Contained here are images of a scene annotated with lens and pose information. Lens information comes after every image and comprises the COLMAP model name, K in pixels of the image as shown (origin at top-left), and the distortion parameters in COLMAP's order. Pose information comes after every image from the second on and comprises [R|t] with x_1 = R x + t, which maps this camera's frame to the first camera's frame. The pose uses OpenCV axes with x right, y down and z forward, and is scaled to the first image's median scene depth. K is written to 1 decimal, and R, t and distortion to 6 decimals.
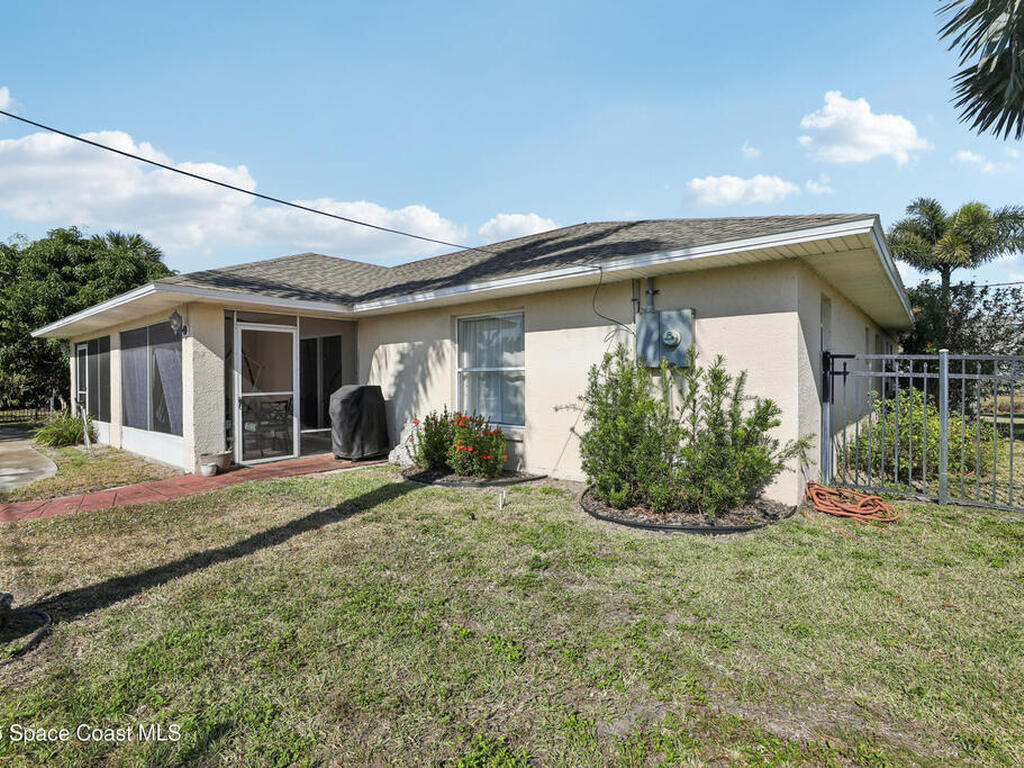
lens RADIAL K [[516.7, 0, 512.0], [0, 516.7, 384.0], [0, 0, 1]] dist [-0.033918, 0.000970]
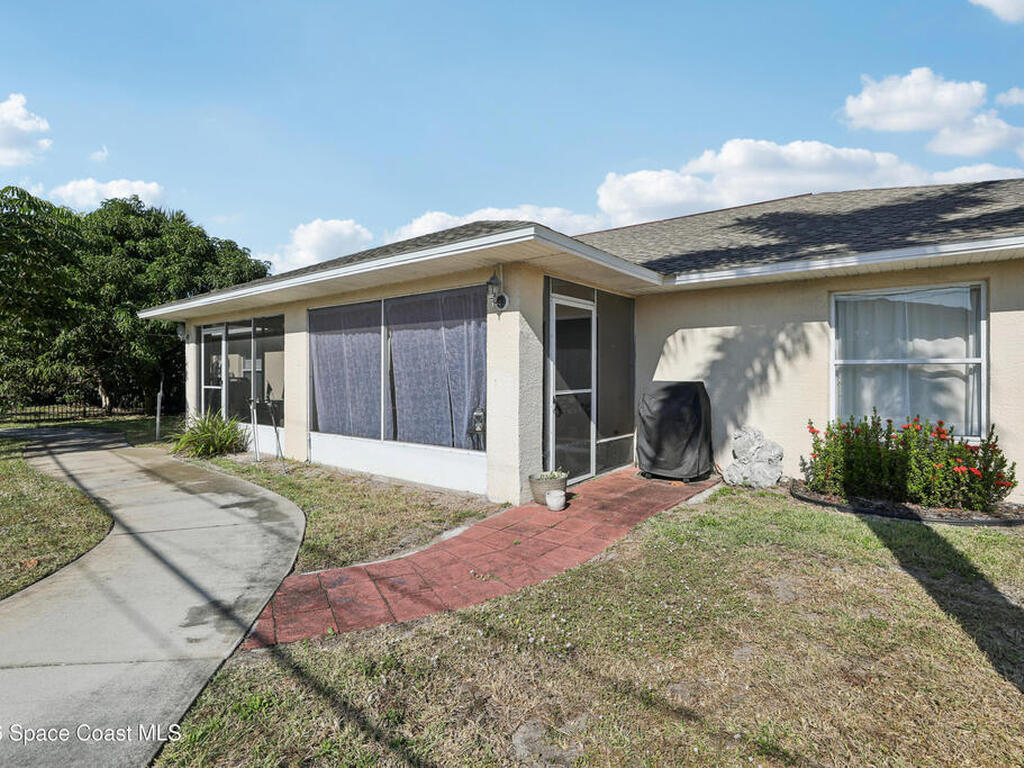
lens RADIAL K [[516.7, 0, 512.0], [0, 516.7, 384.0], [0, 0, 1]] dist [-0.033918, 0.000970]
pose [[0.999505, 0.005530, 0.030965, -0.561939], [-0.005783, 0.999950, 0.008110, 0.002457], [-0.030919, -0.008285, 0.999488, 0.242752]]
